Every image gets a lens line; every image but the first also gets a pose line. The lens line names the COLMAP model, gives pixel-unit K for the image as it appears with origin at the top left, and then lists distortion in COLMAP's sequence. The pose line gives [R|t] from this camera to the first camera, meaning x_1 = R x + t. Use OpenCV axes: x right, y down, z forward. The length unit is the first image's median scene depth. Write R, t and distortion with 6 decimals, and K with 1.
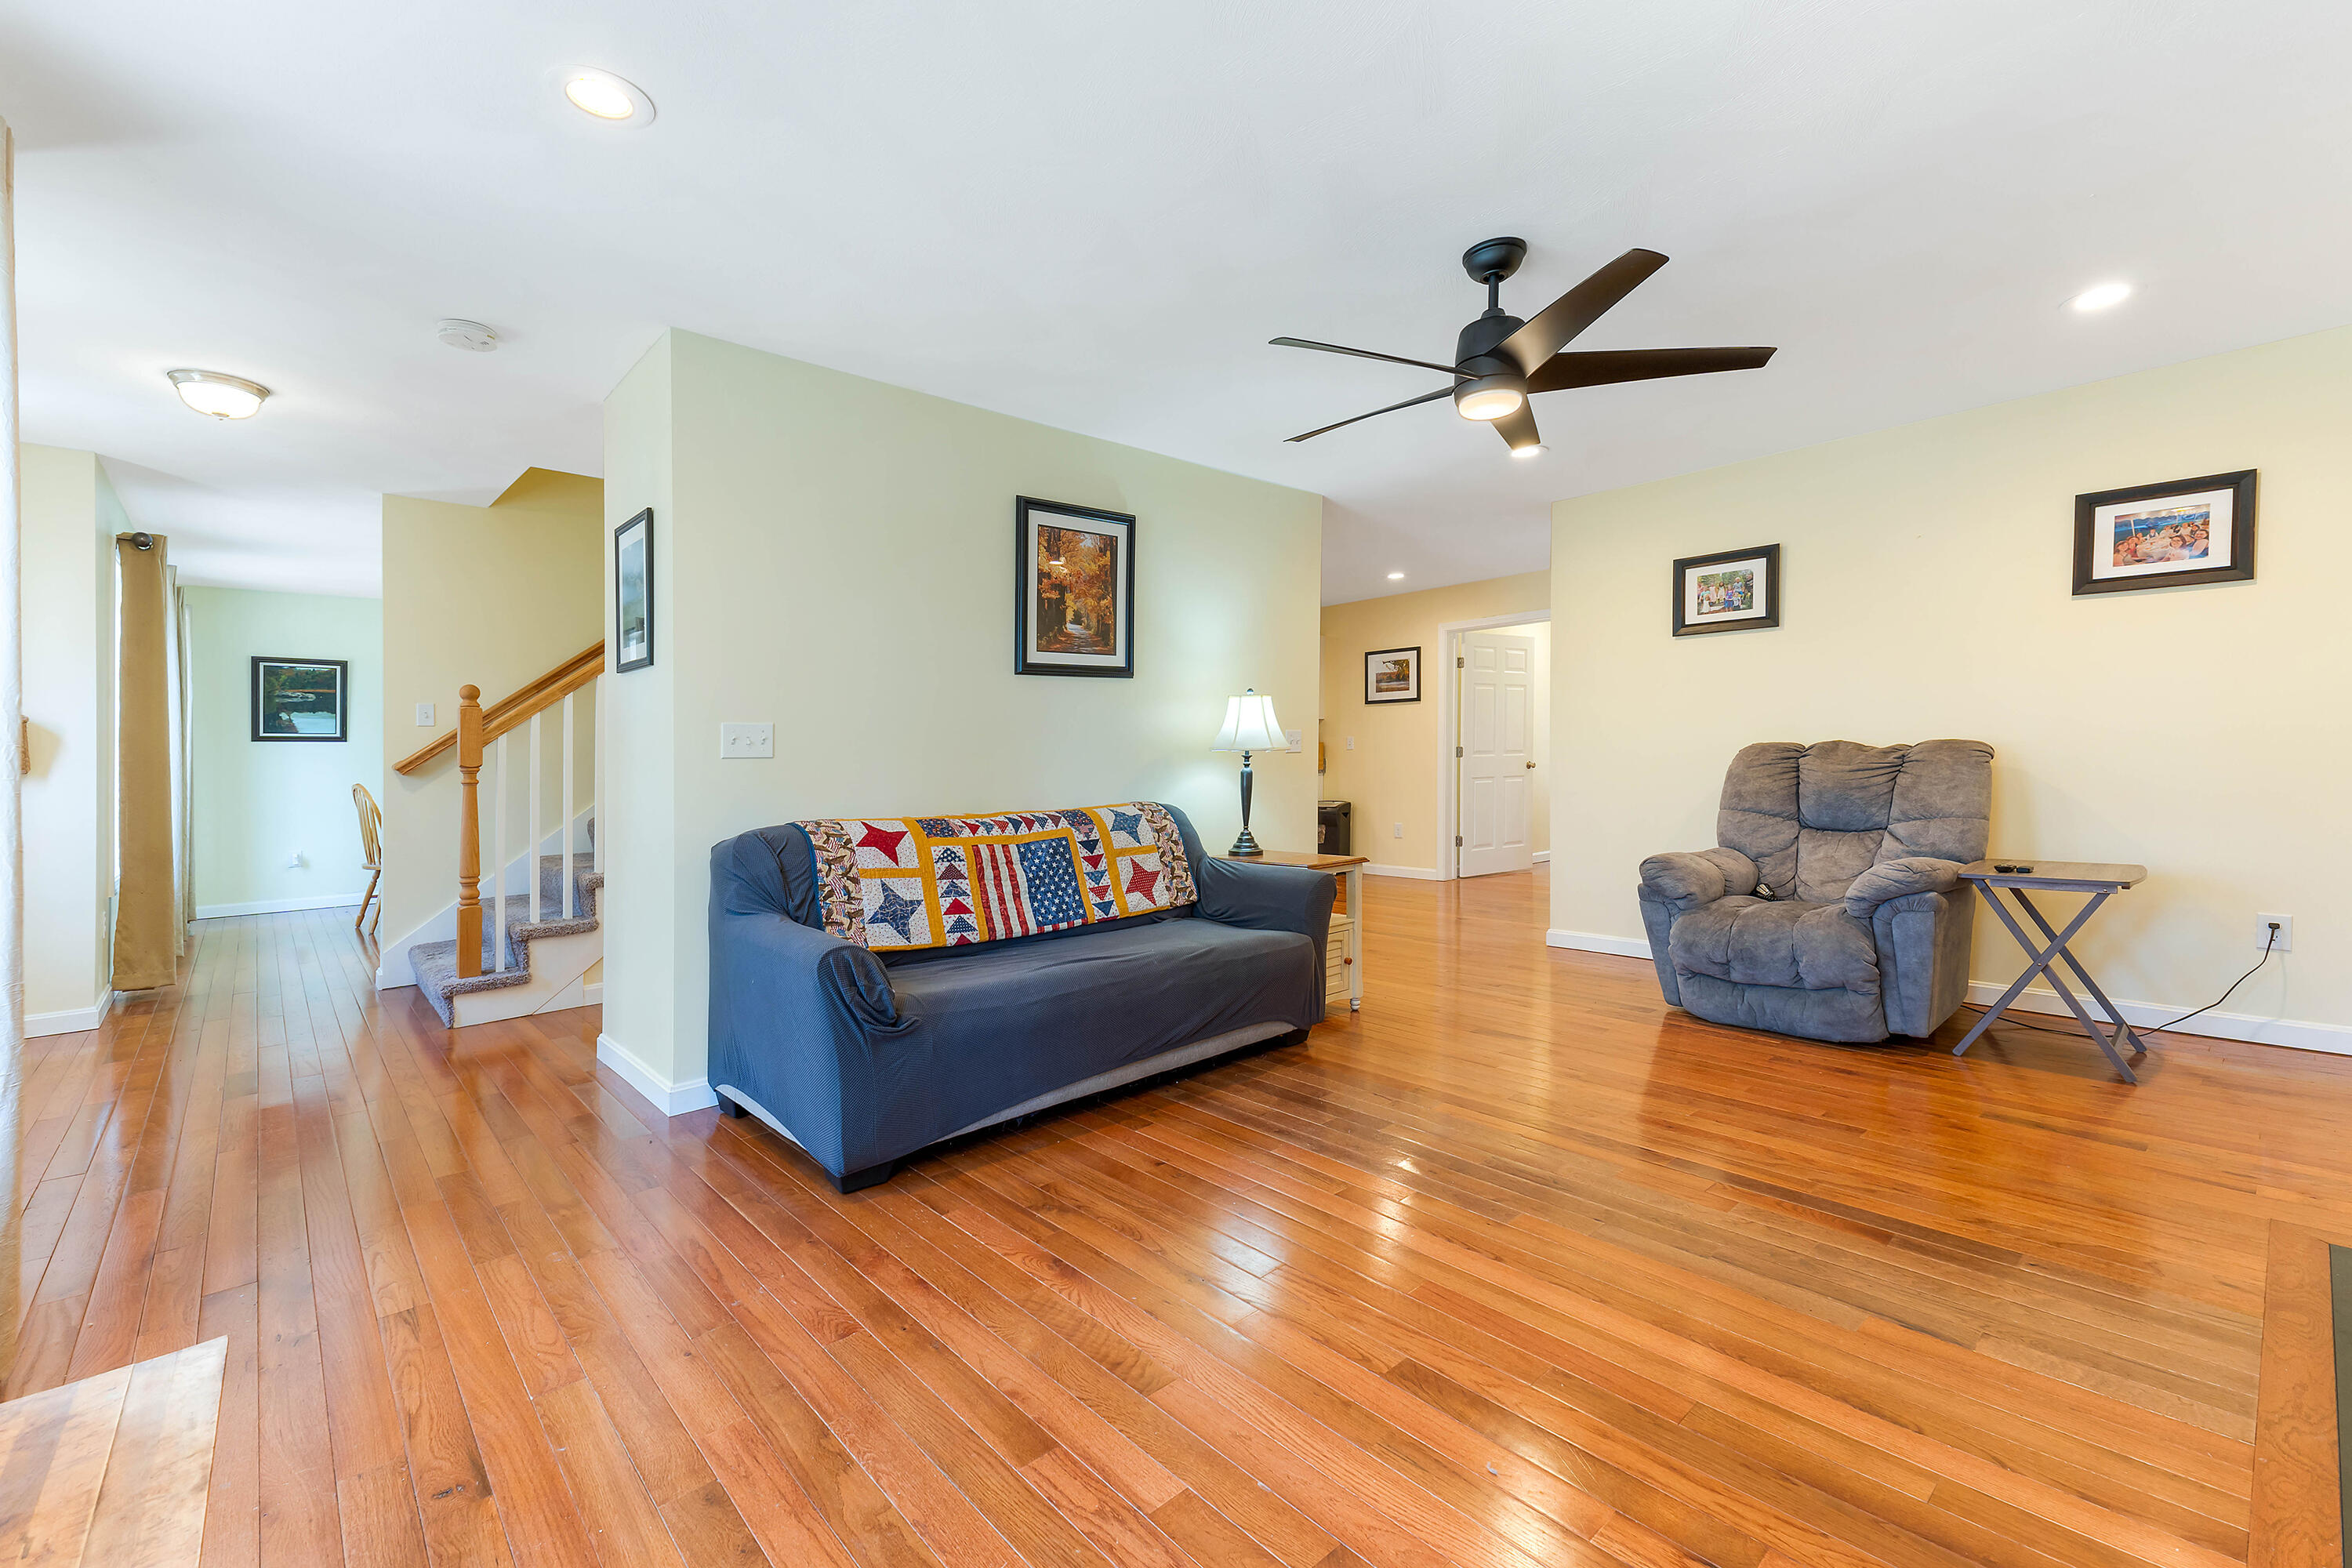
lens RADIAL K [[980.4, 0, 1185.9], [0, 980.4, 741.3], [0, 0, 1]] dist [0.002043, -0.000096]
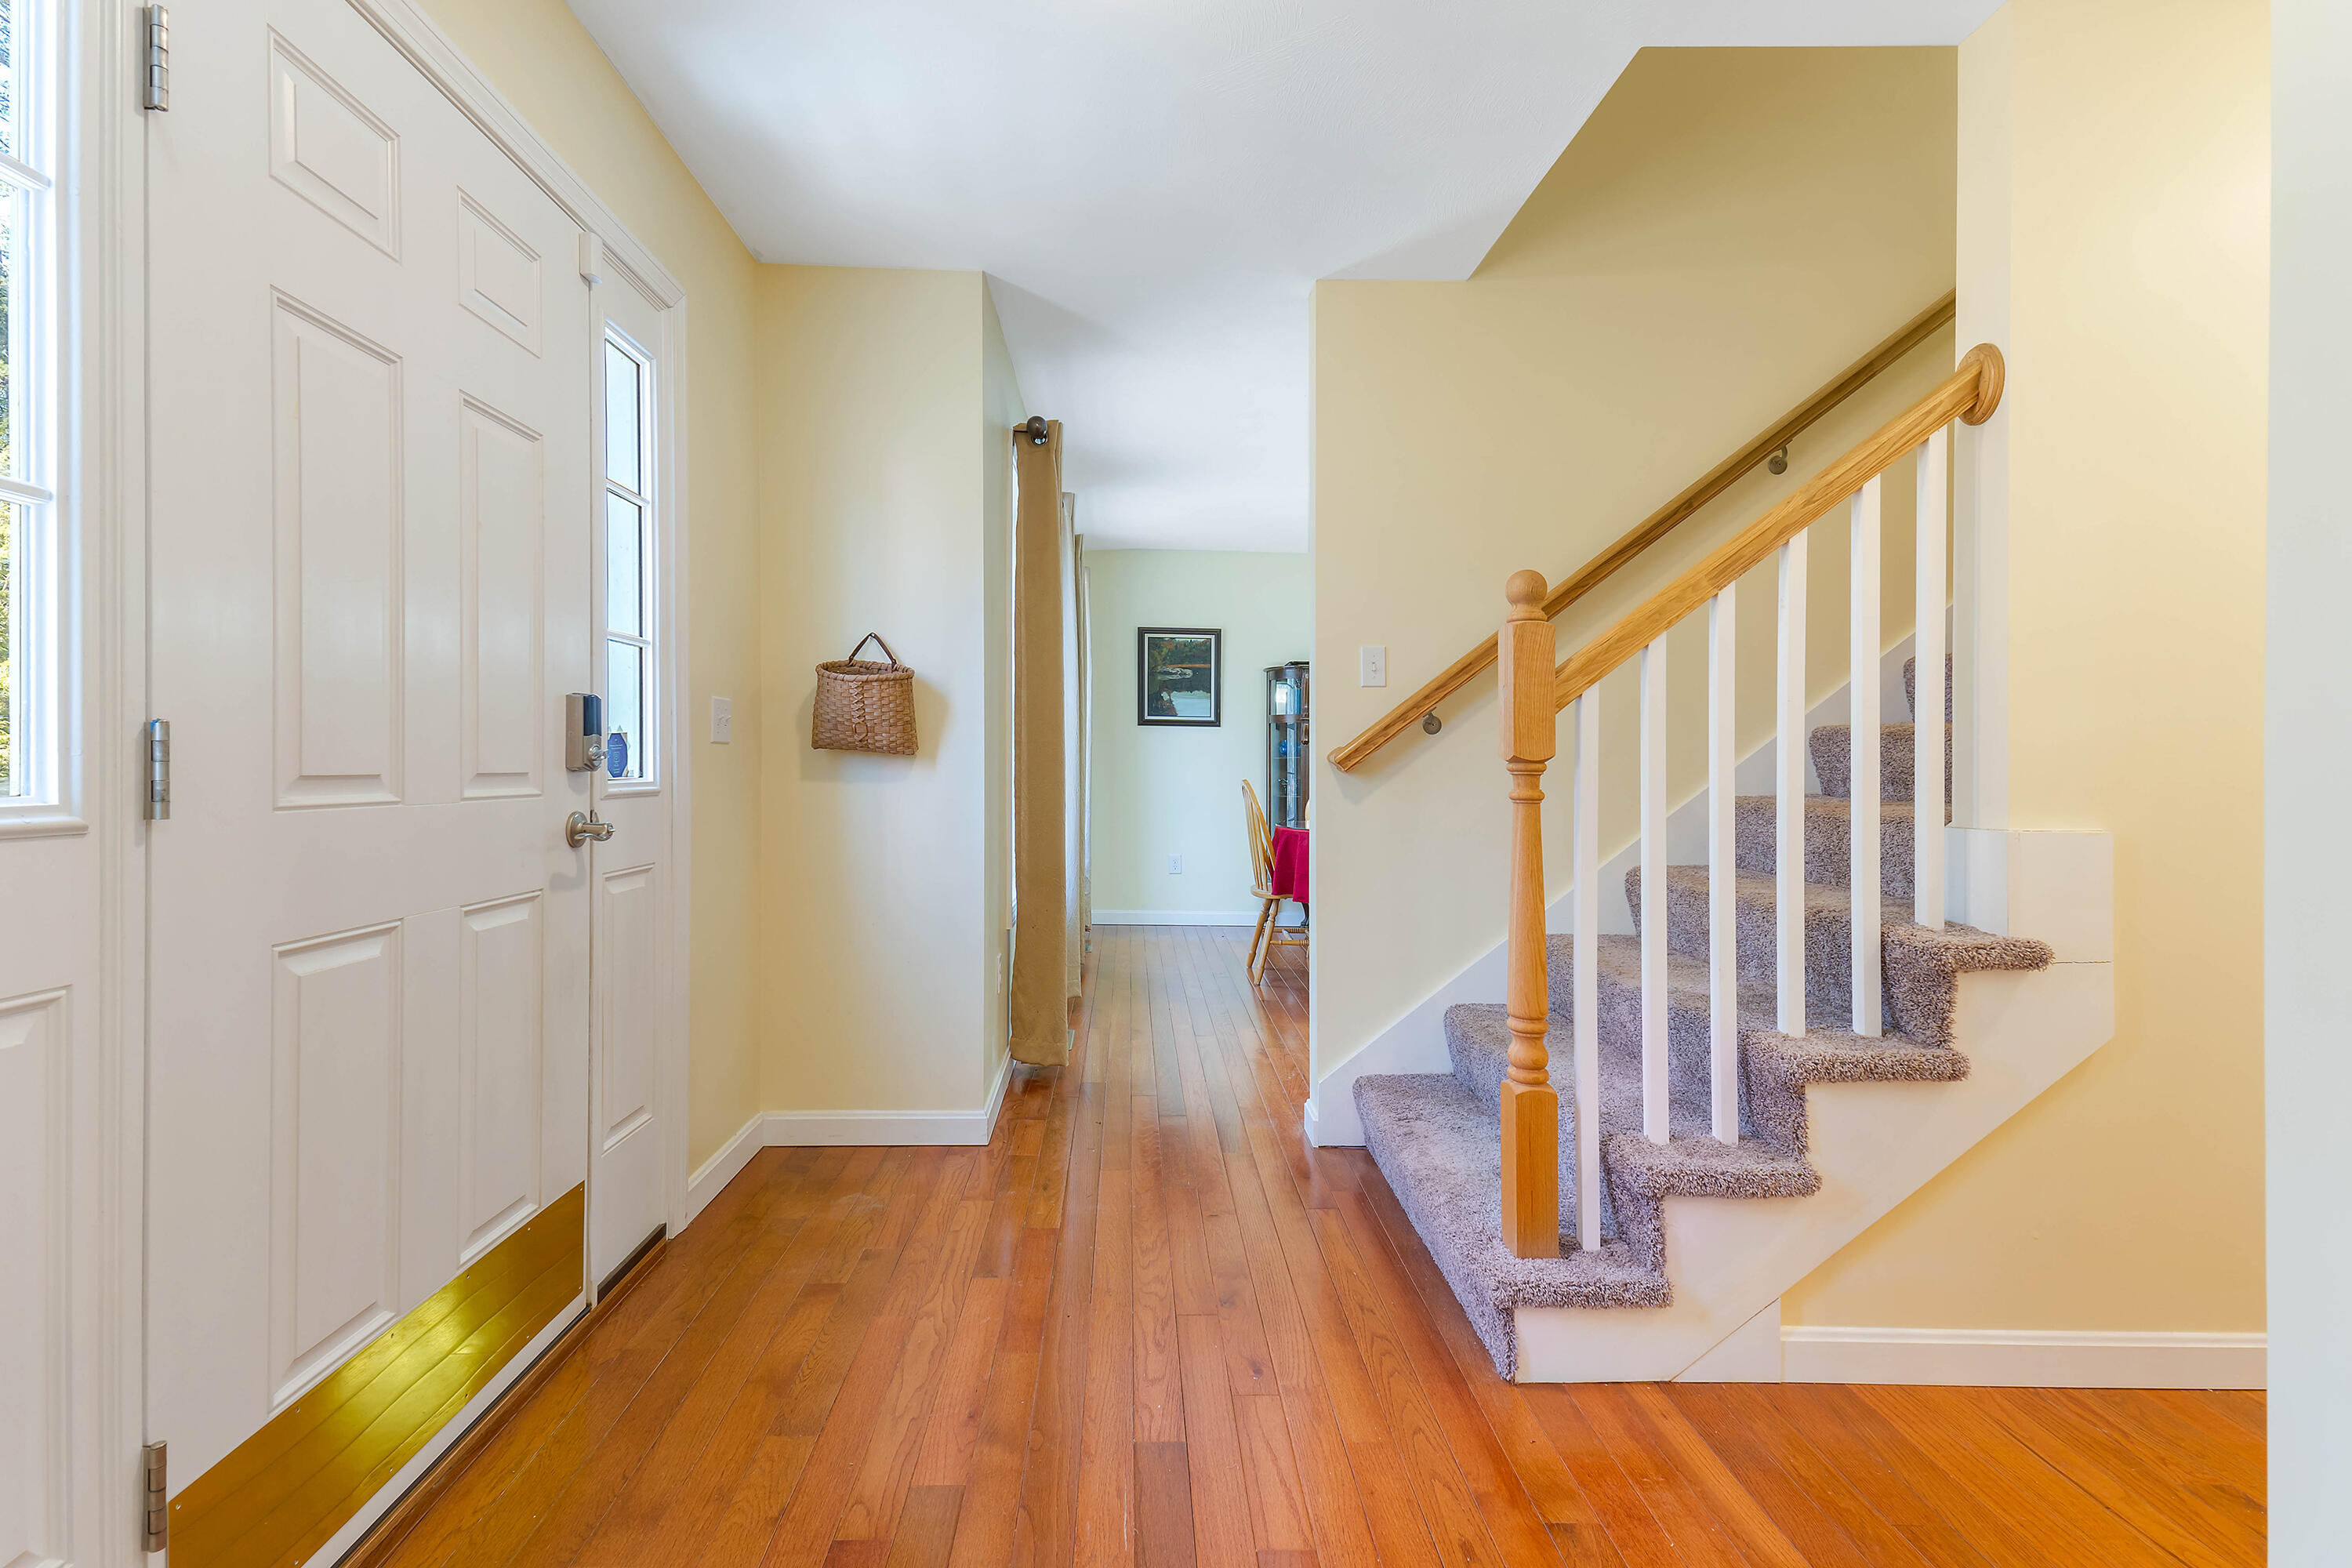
lens RADIAL K [[1081.8, 0, 1160.1], [0, 1081.8, 762.4], [0, 0, 1]] dist [0.016066, -0.000197]
pose [[0.746072, 0.020026, -0.665564, -0.361521], [-0.004812, 0.999684, 0.024686, 0.010574], [0.665848, -0.015214, 0.745932, 0.362068]]
